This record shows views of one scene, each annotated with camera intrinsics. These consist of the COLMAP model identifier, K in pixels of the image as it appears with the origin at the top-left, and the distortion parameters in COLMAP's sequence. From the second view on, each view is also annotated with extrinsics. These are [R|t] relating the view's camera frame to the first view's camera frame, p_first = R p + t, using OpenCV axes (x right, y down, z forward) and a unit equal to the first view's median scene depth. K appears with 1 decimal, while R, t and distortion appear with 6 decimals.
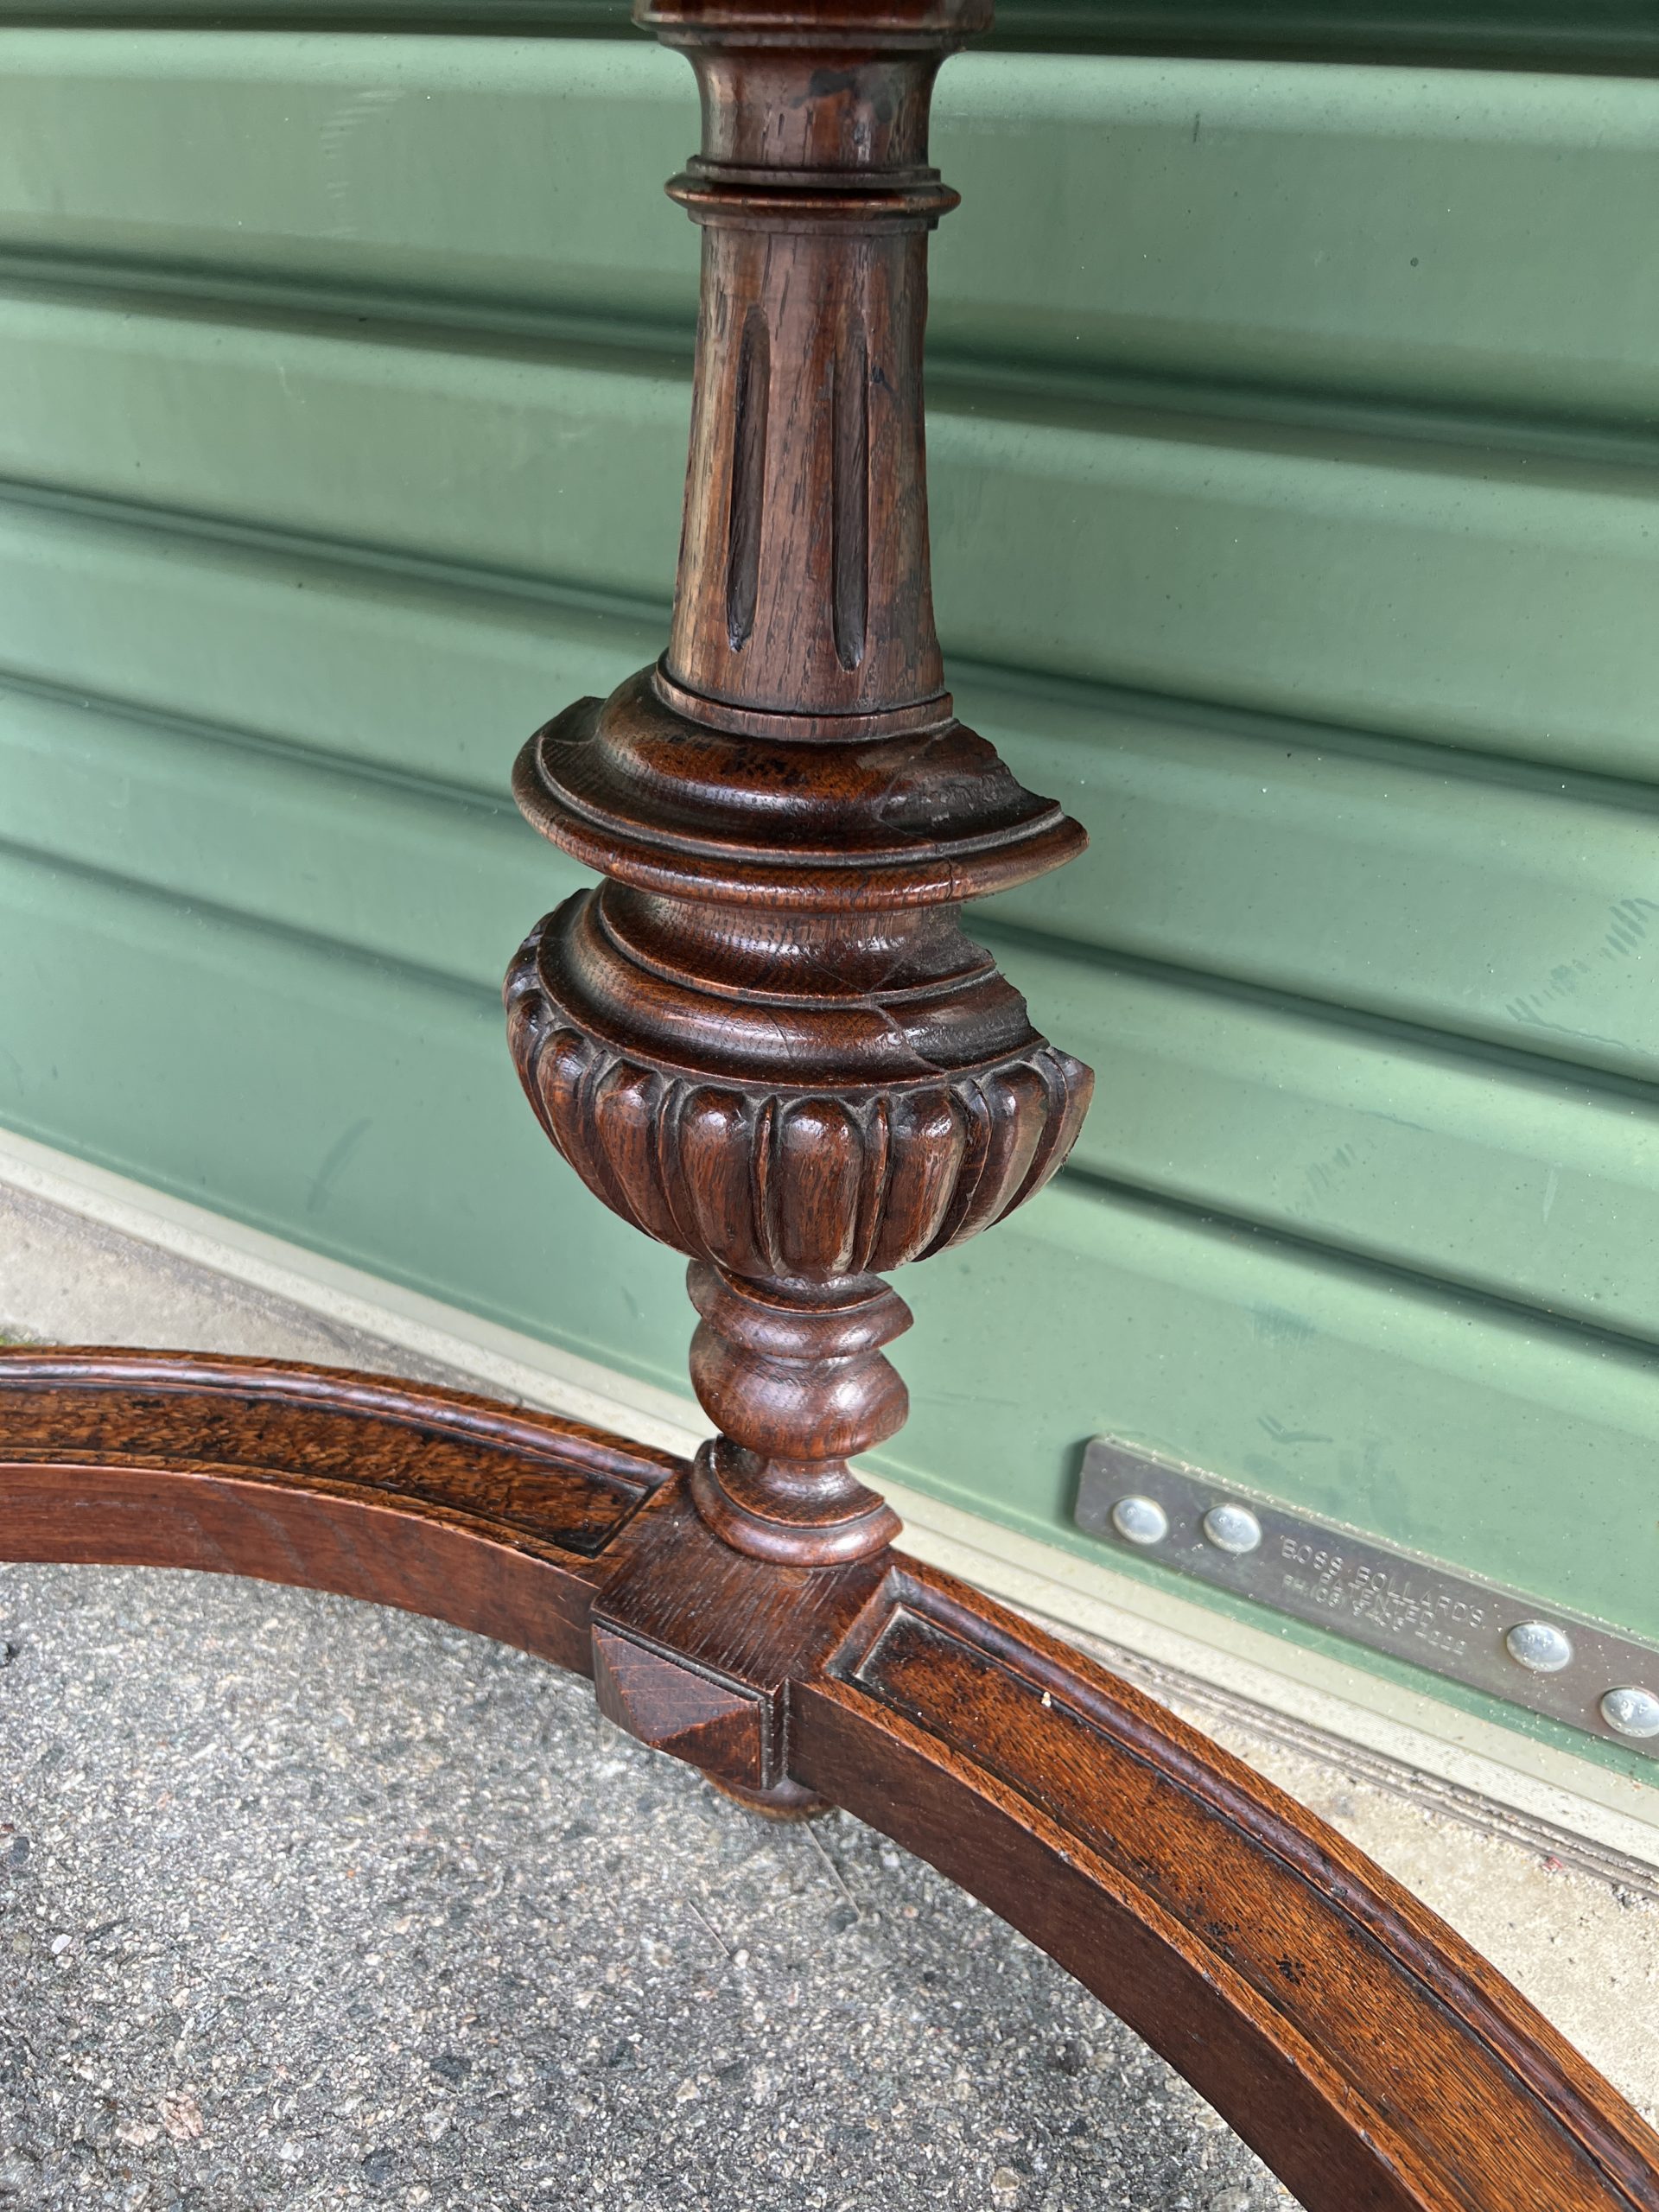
lens RADIAL K [[1690.6, 0, 830.9], [0, 1690.6, 1114.5], [0, 0, 1]] dist [-0.012173, -0.008003]
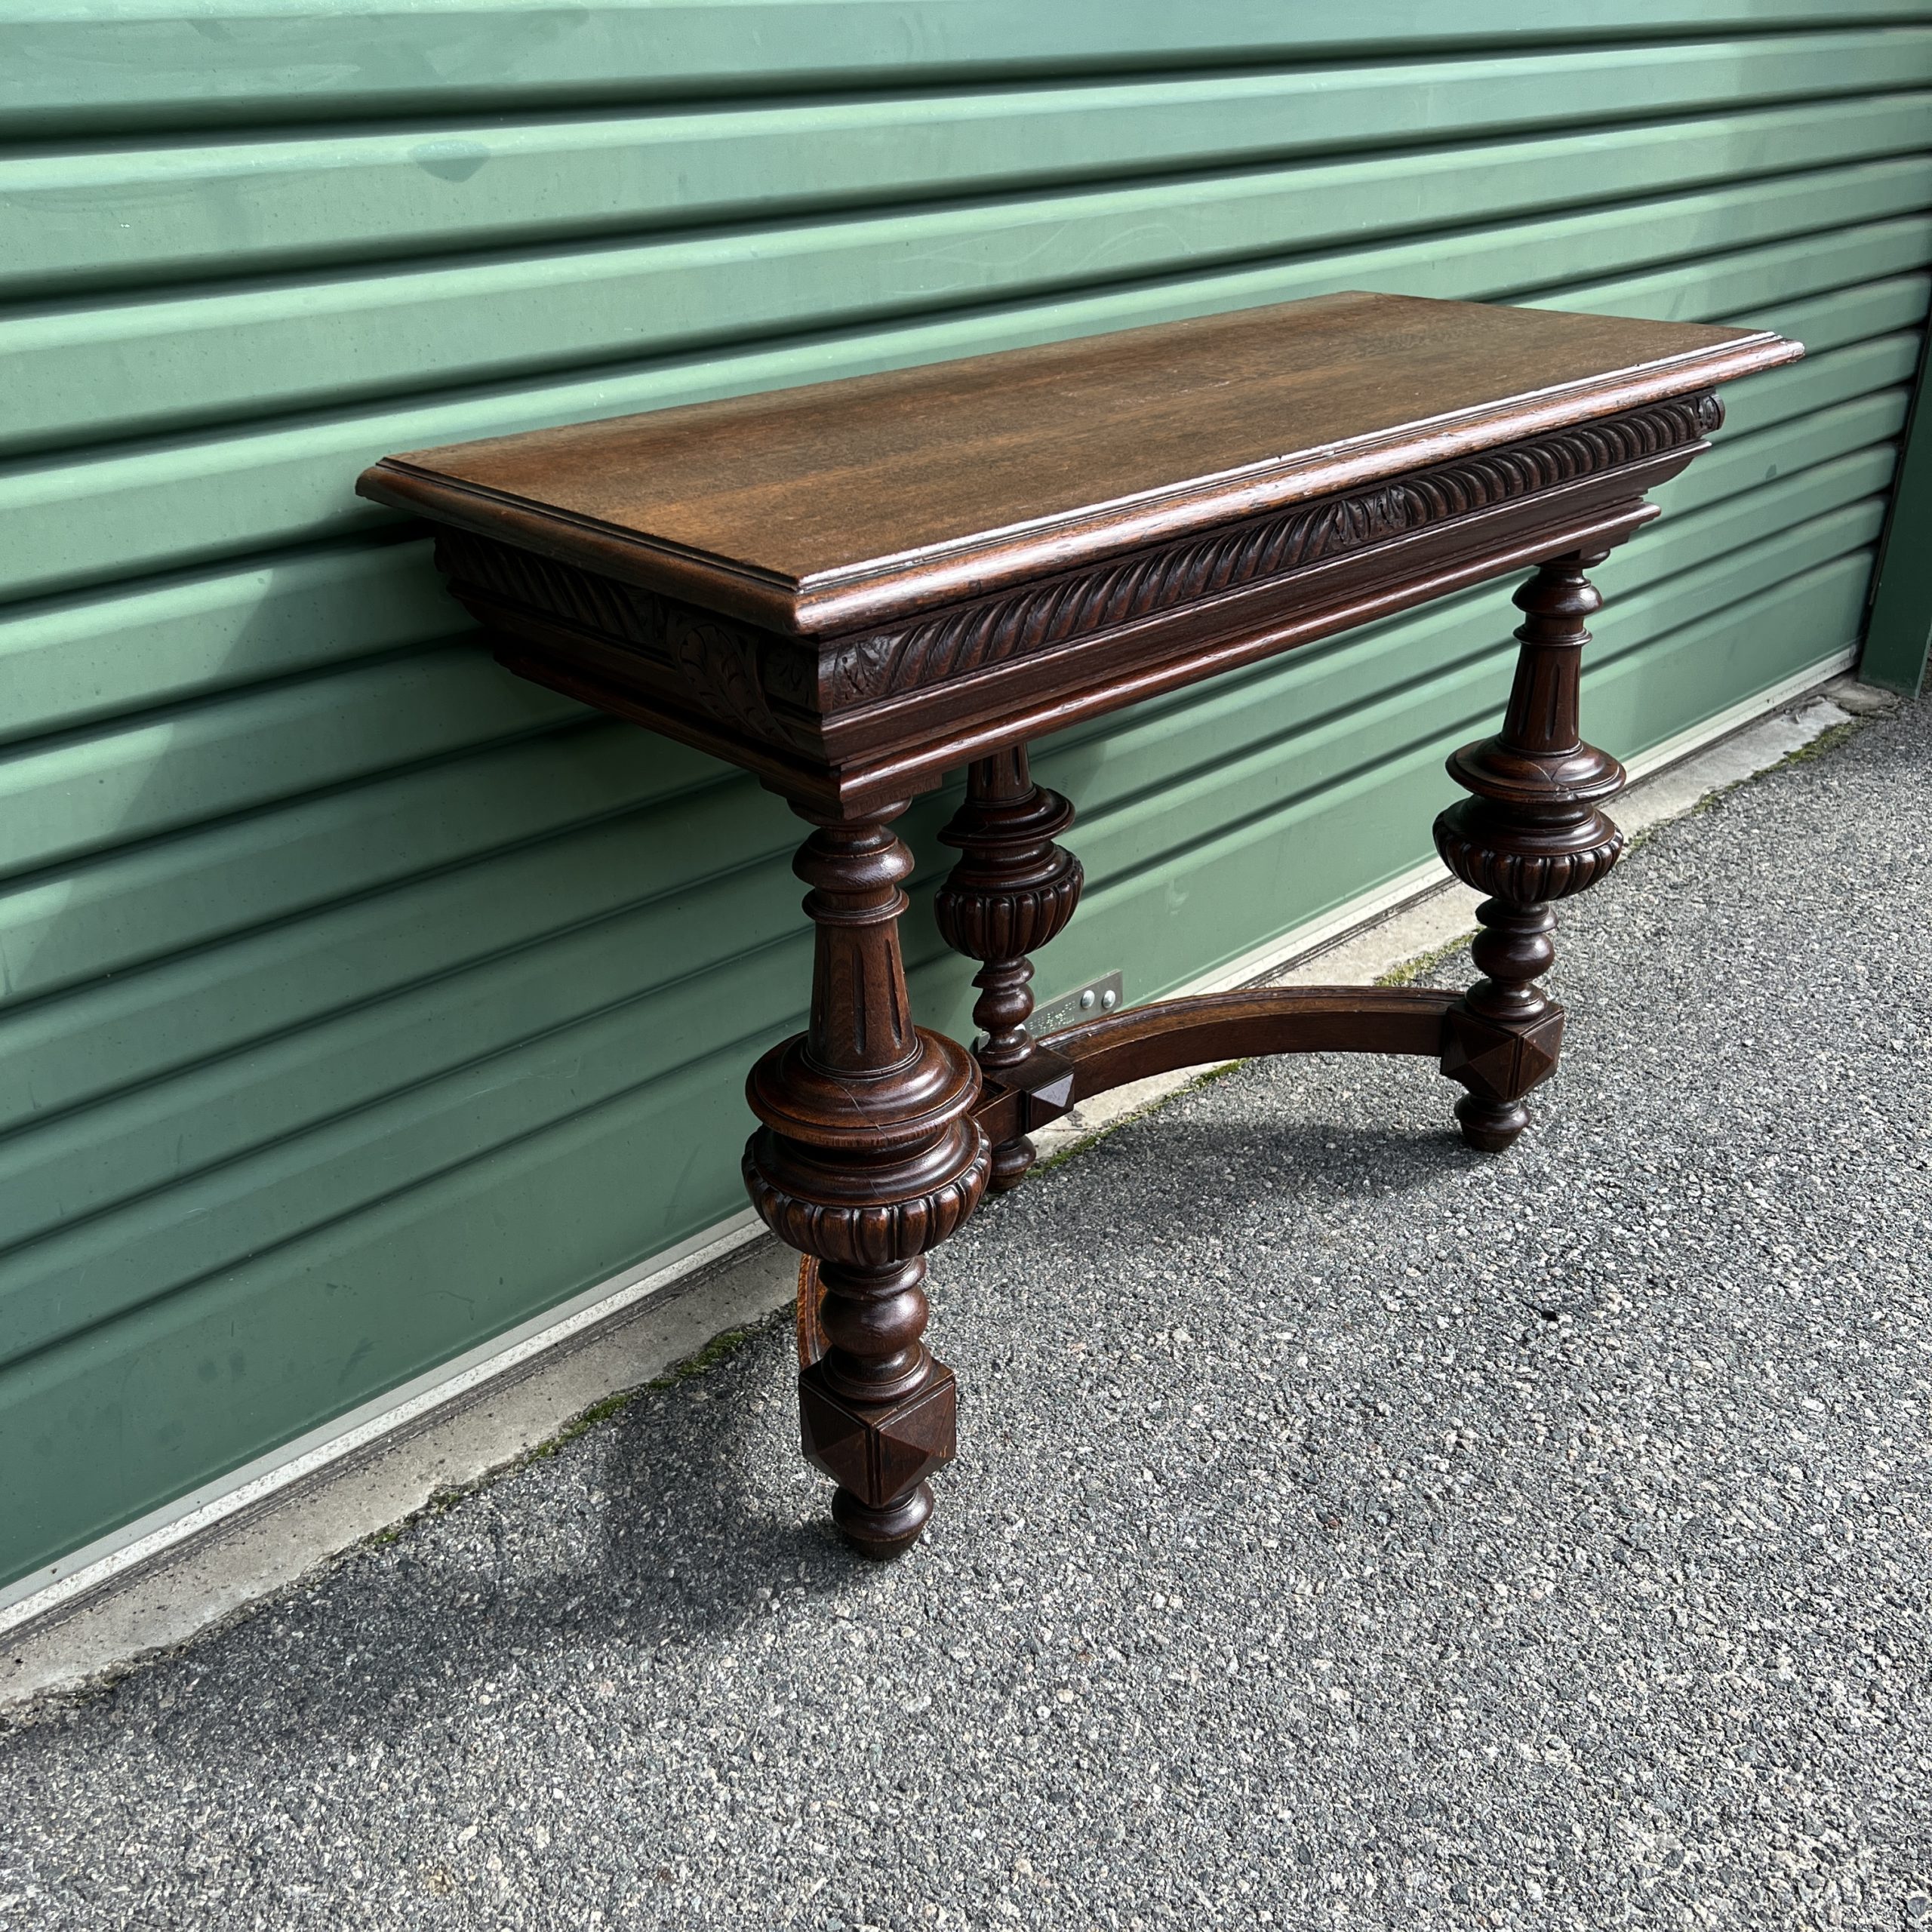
lens RADIAL K [[1940.6, 0, 967.3], [0, 1940.6, 972.4], [0, 0, 1]] dist [0.043525, -0.040189]
pose [[0.299352, -0.461916, 0.834878, -2.638333], [0.517648, 0.813661, 0.264570, -0.798696], [-0.801517, 0.352973, 0.482681, -0.587308]]
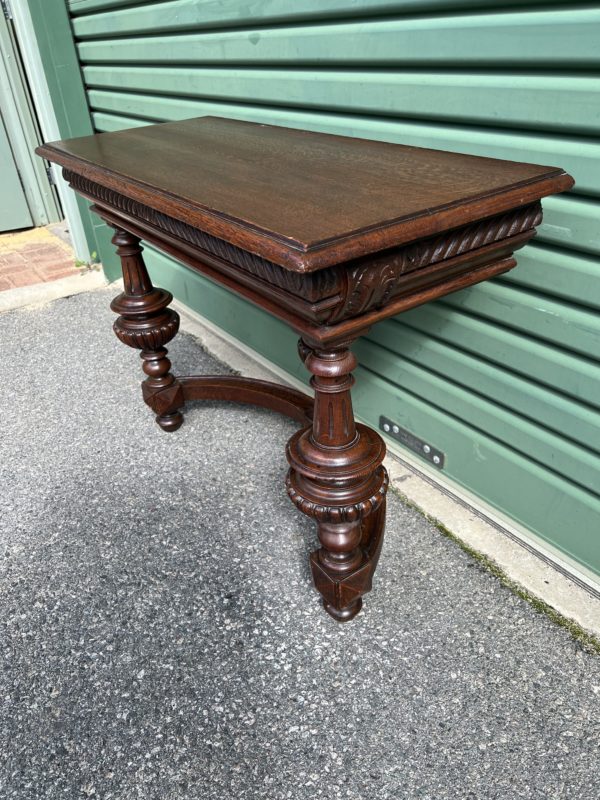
lens RADIAL K [[607.1, 0, 292.0], [0, 607.1, 400.9], [0, 0, 1]] dist [0.058538, -0.075521]
pose [[0.884119, 0.167392, -0.436249, 0.999863], [-0.163622, 0.985426, 0.046511, 0.087394], [0.437677, 0.030259, 0.898623, -1.565551]]
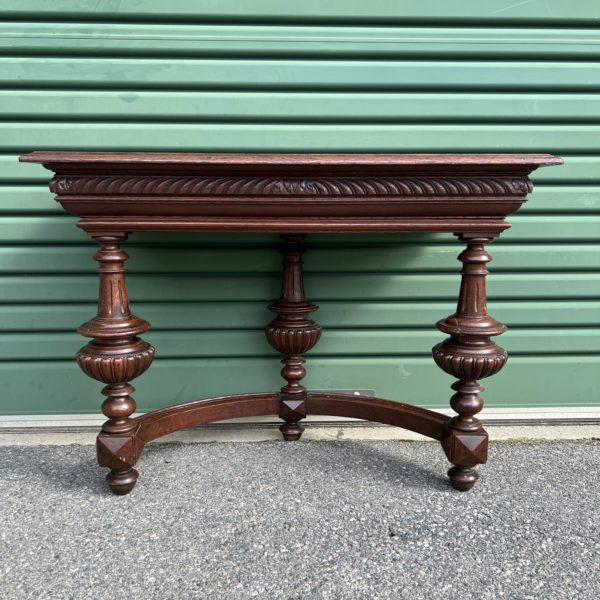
lens RADIAL K [[602.7, 0, 300.4], [0, 602.7, 302.0], [0, 0, 1]] dist [0.043525, -0.040189]
pose [[0.859938, -0.120264, 0.496028, -1.368733], [0.288397, 0.916322, -0.277814, 0.660356], [-0.421110, 0.381956, 0.822664, -1.710043]]
